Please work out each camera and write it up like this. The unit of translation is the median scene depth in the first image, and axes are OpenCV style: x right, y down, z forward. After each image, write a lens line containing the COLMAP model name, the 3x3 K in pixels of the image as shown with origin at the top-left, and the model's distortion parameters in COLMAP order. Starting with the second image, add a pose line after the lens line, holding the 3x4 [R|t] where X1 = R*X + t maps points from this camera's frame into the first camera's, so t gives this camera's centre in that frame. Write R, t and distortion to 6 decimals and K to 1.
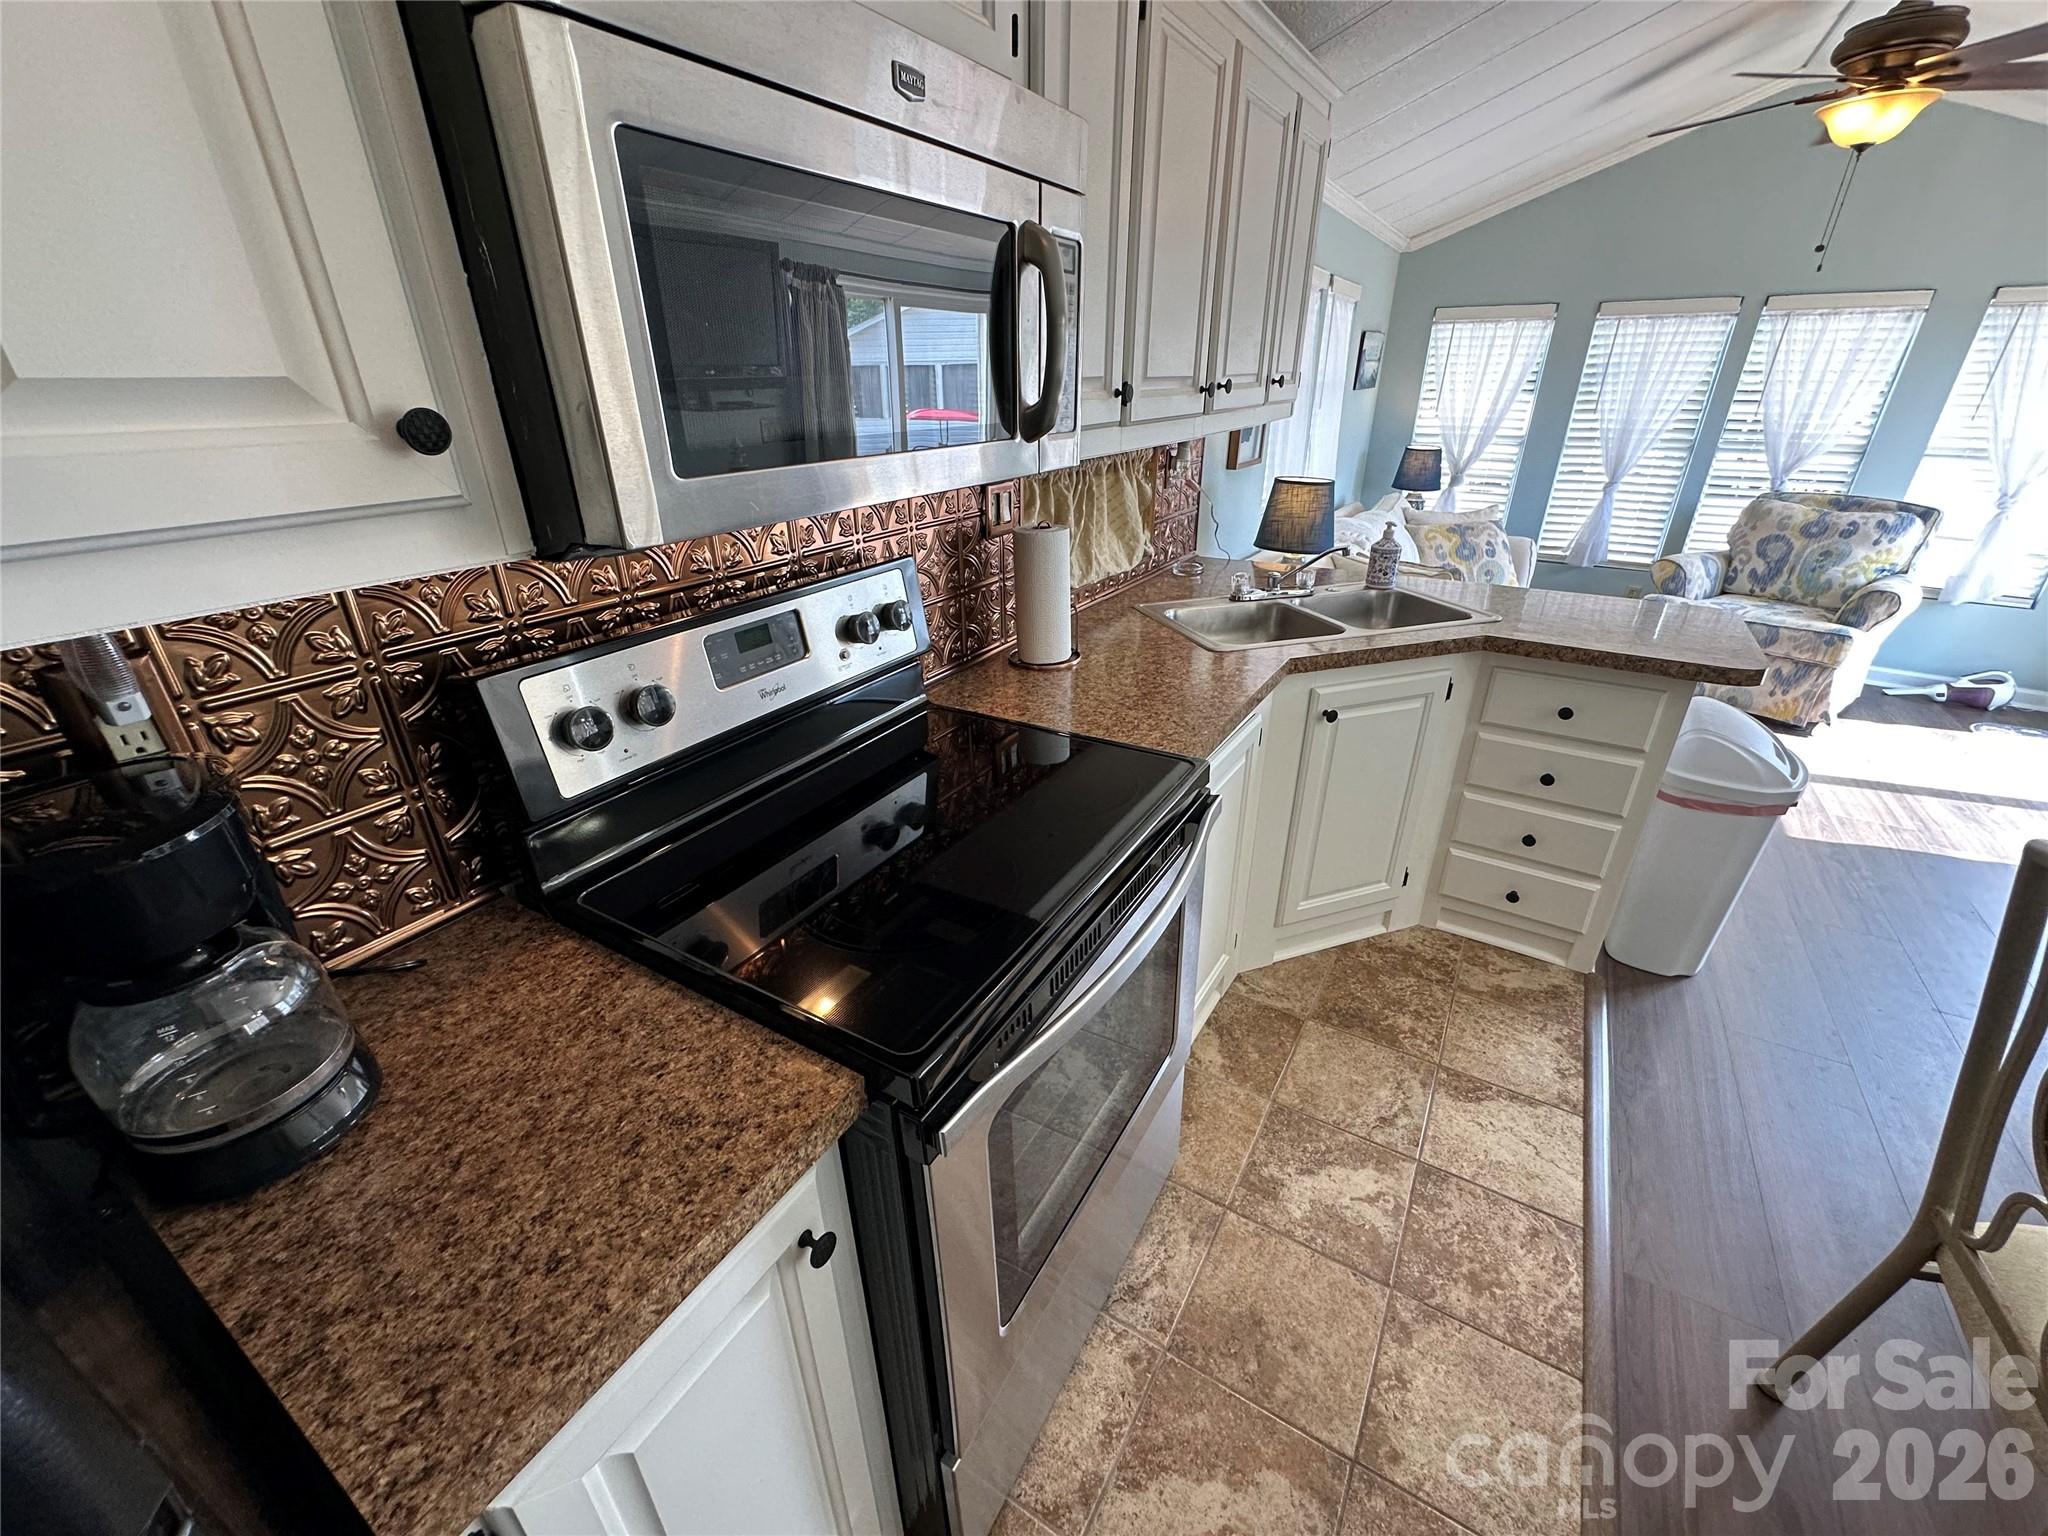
lens RADIAL K [[831.5, 0, 1024.0], [0, 831.5, 768.0], [0, 0, 1]] dist [0.002194, 0.000301]
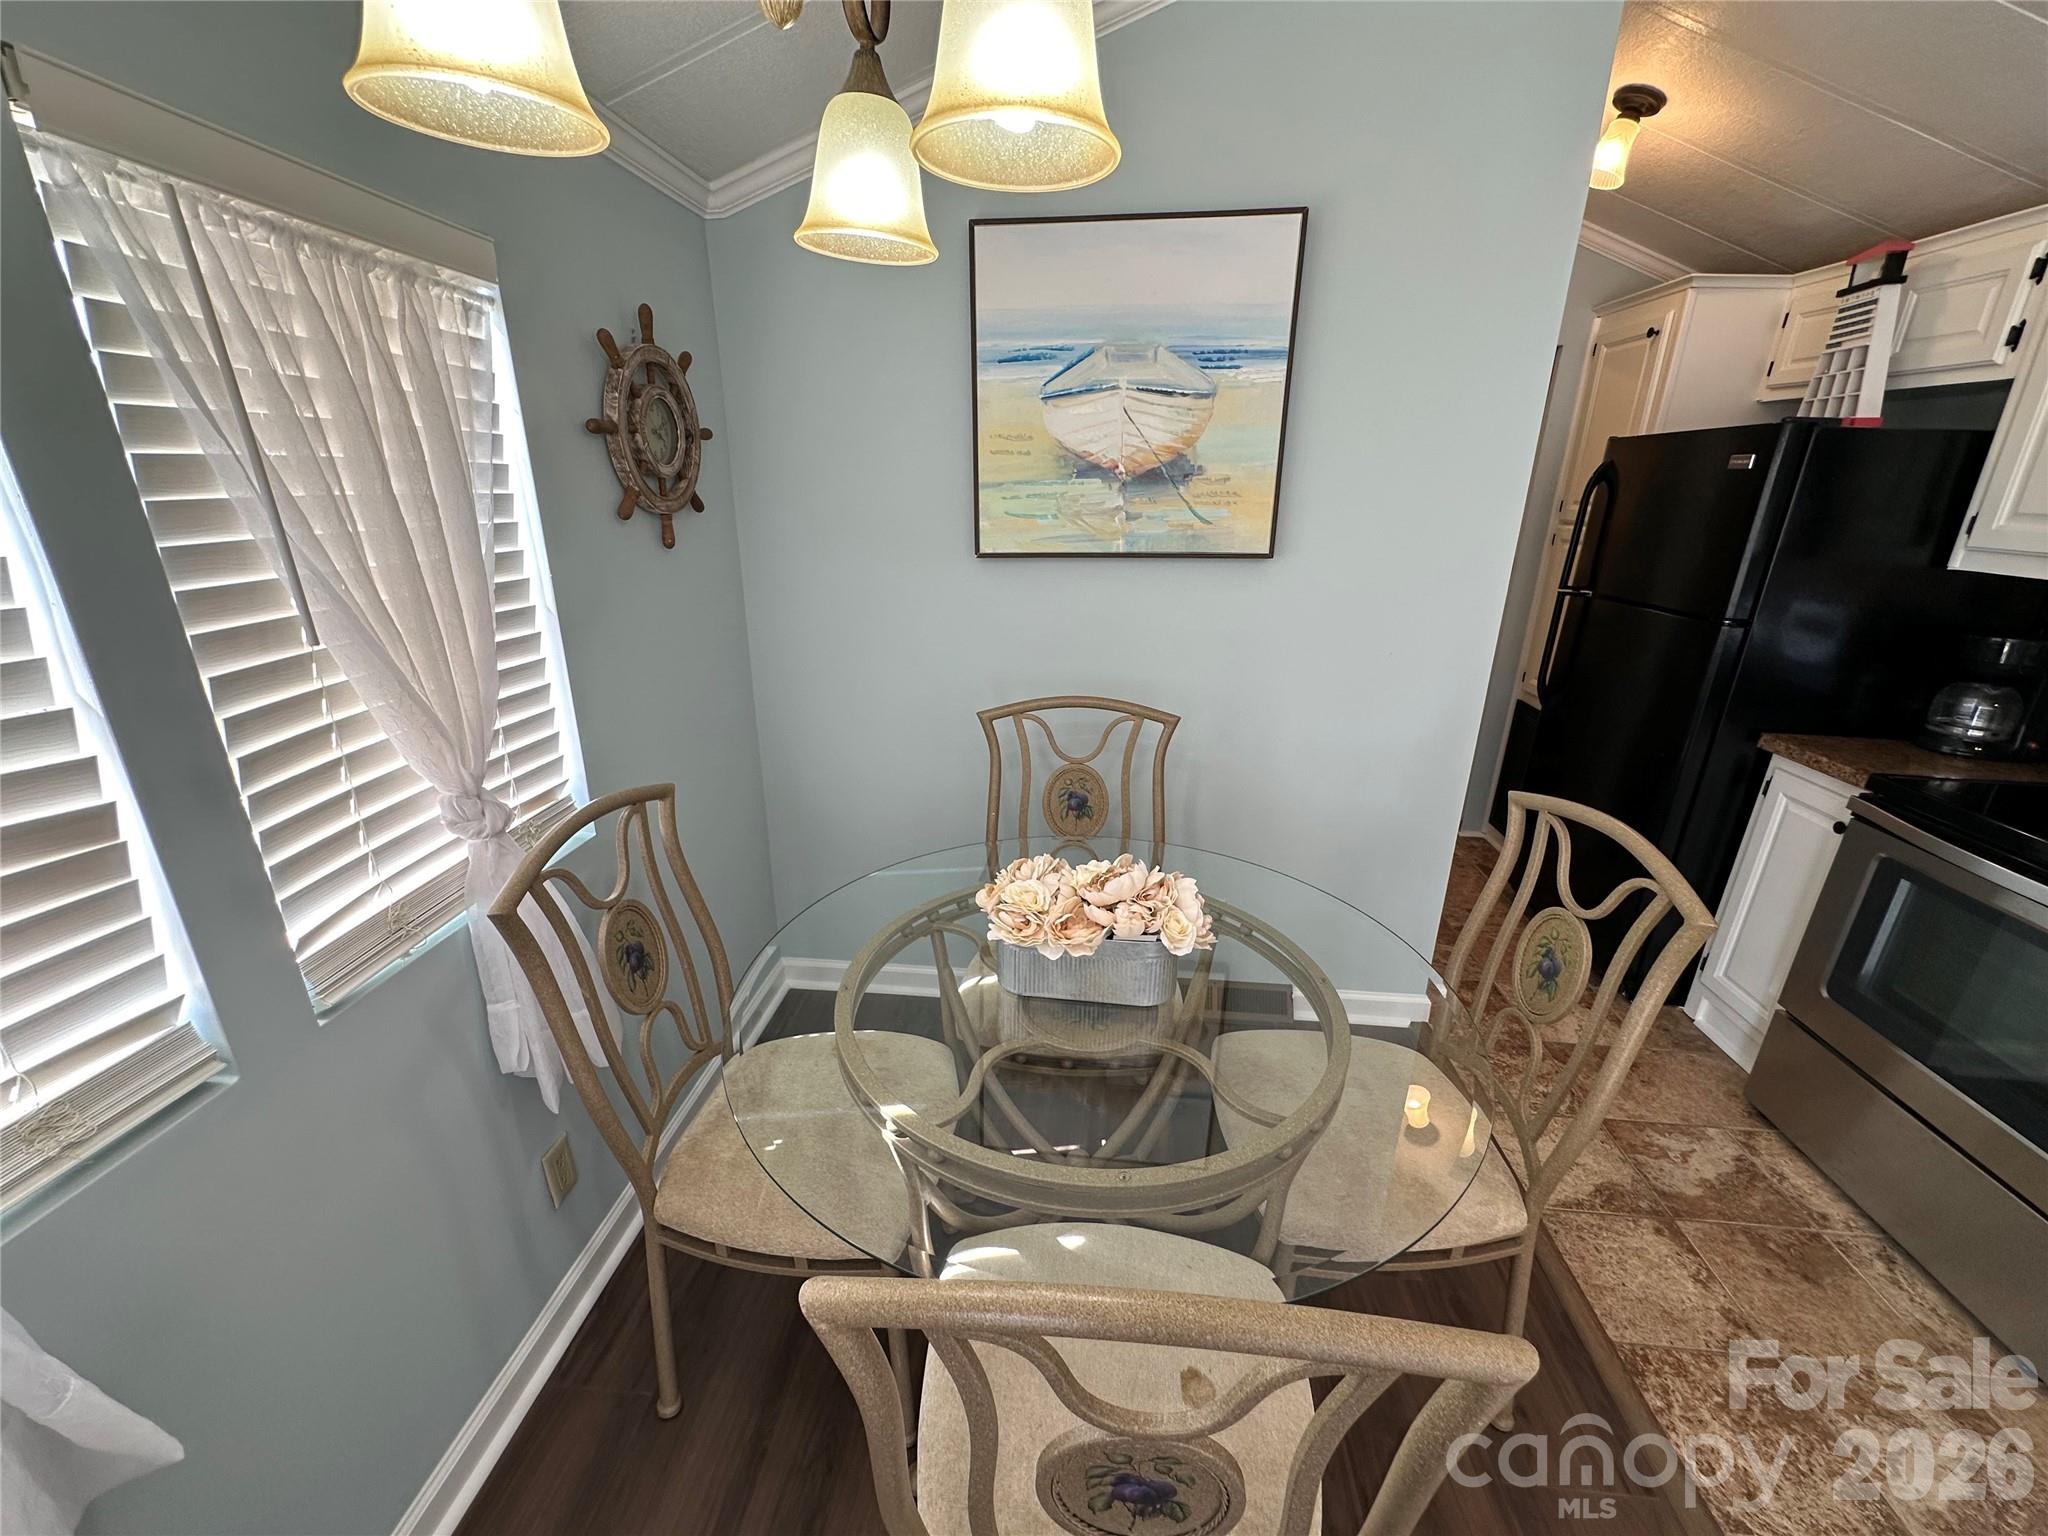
lens RADIAL K [[819.2, 0, 1026.5], [0, 819.2, 766.4], [0, 0, 1]] dist [-0.005737, 0.000763]
pose [[-0.900530, 0.138802, -0.412044, 1.929434], [-0.197999, 0.712796, 0.672844, -0.486327], [0.387095, 0.687500, -0.614411, 0.905752]]
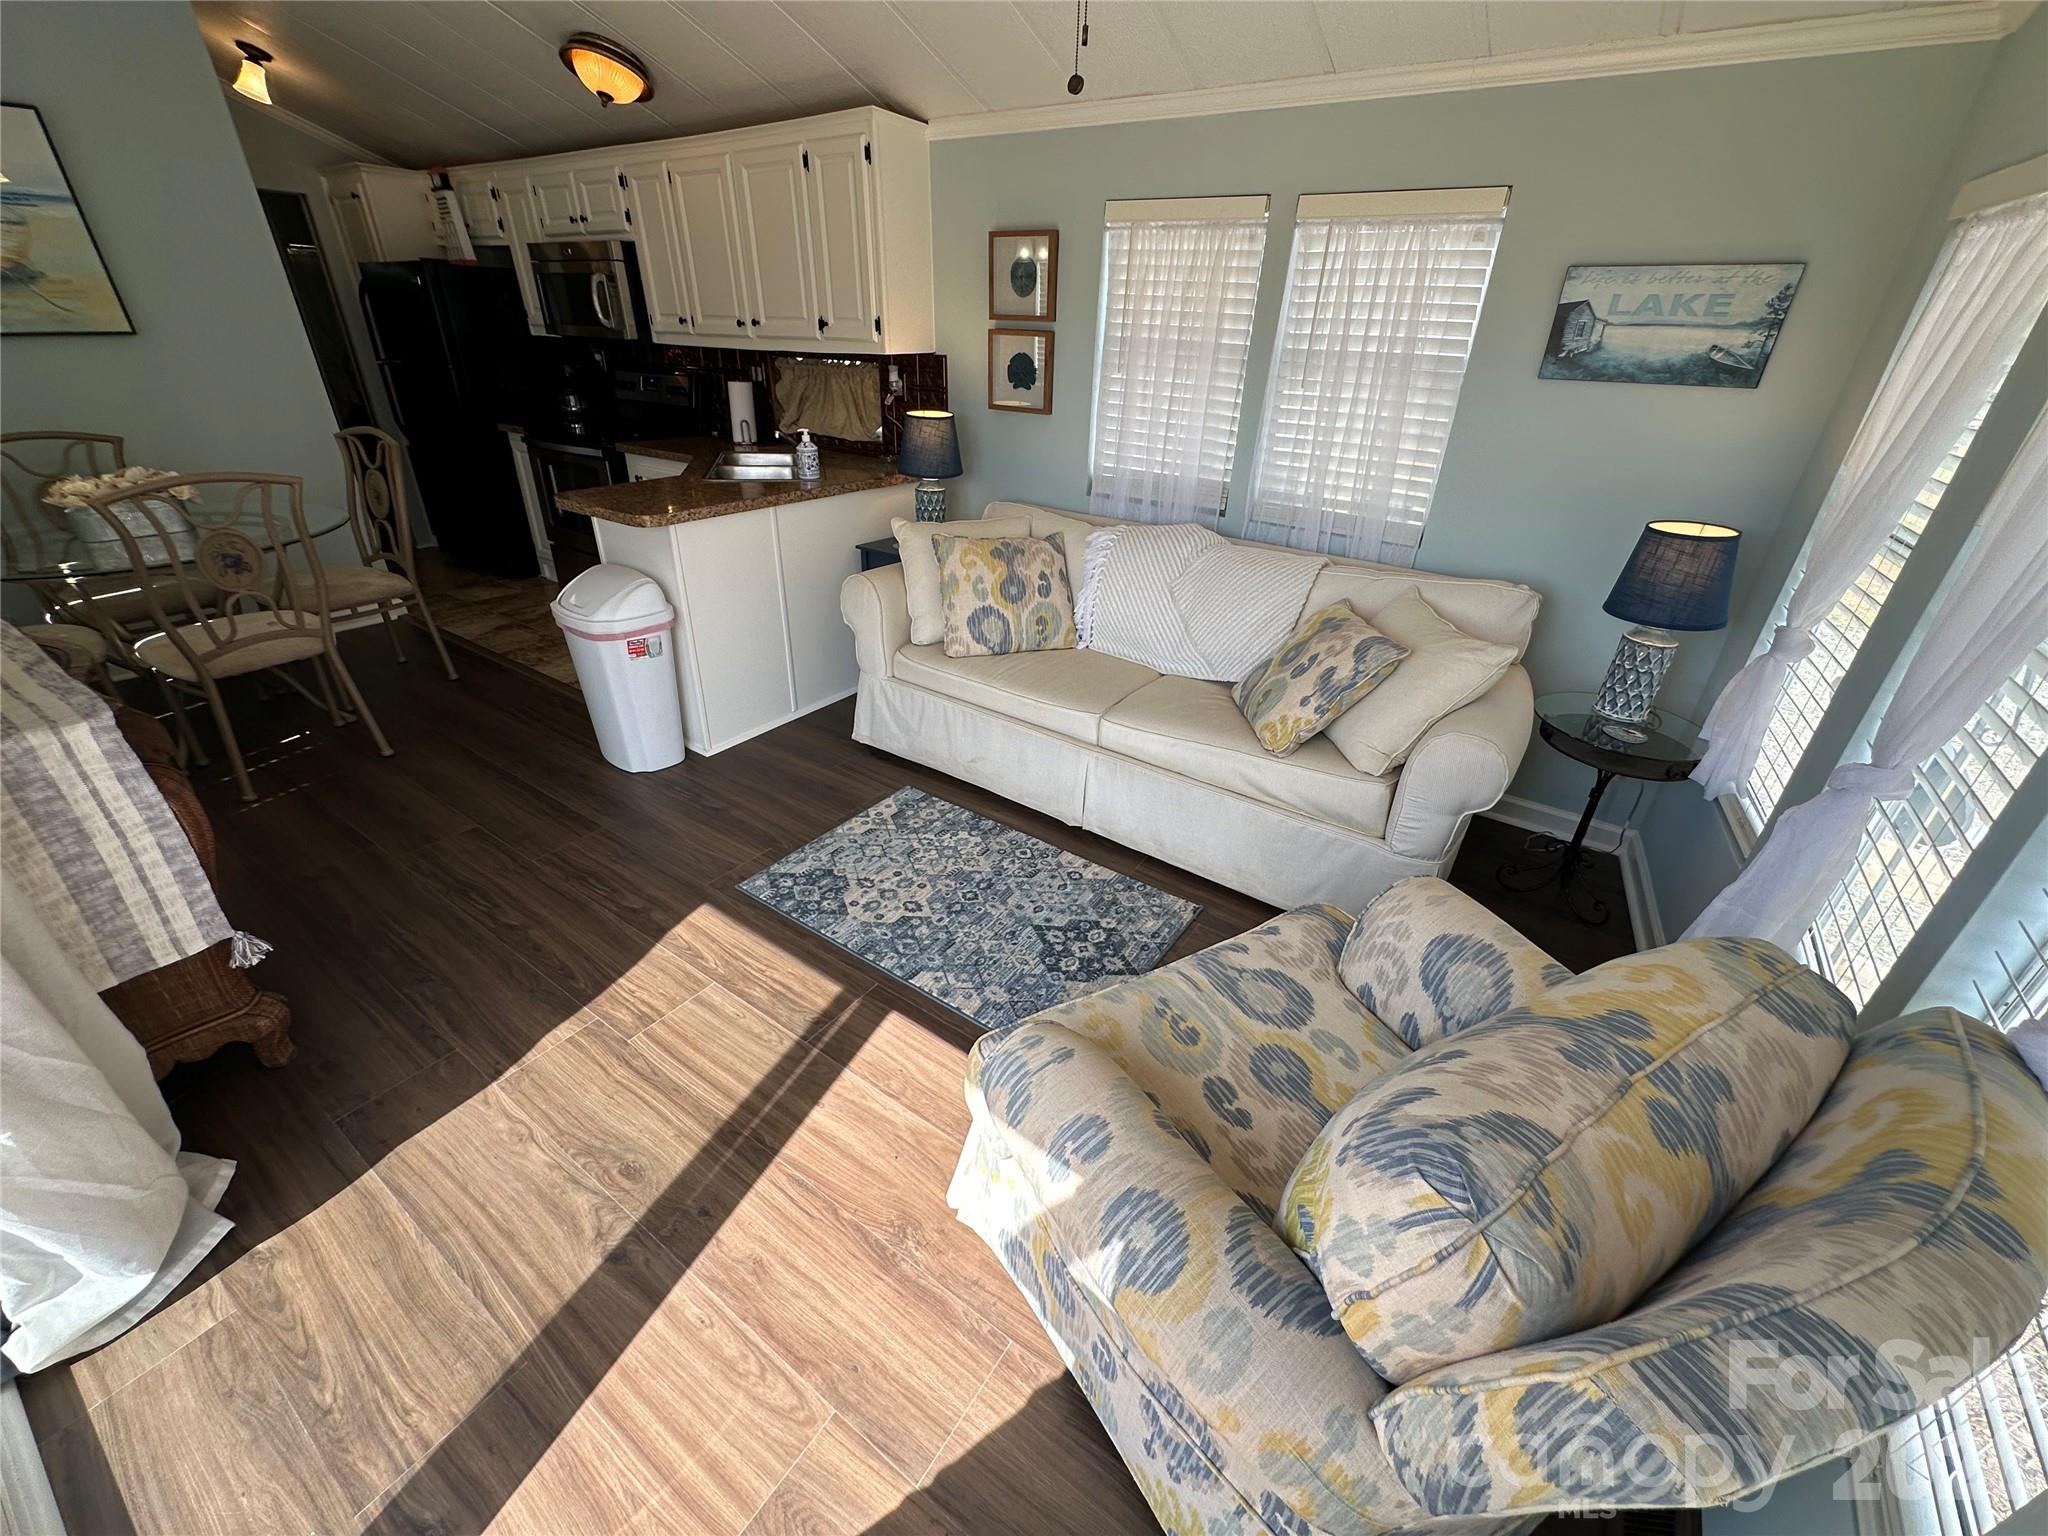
lens RADIAL K [[819.2, 0, 1026.5], [0, 819.2, 766.4], [0, 0, 1]] dist [-0.005737, 0.000763]
pose [[-0.058554, 0.479164, -0.875770, 3.611869], [-0.459425, 0.765918, 0.449777, -1.242445], [0.886285, 0.428687, 0.175292, 2.542252]]
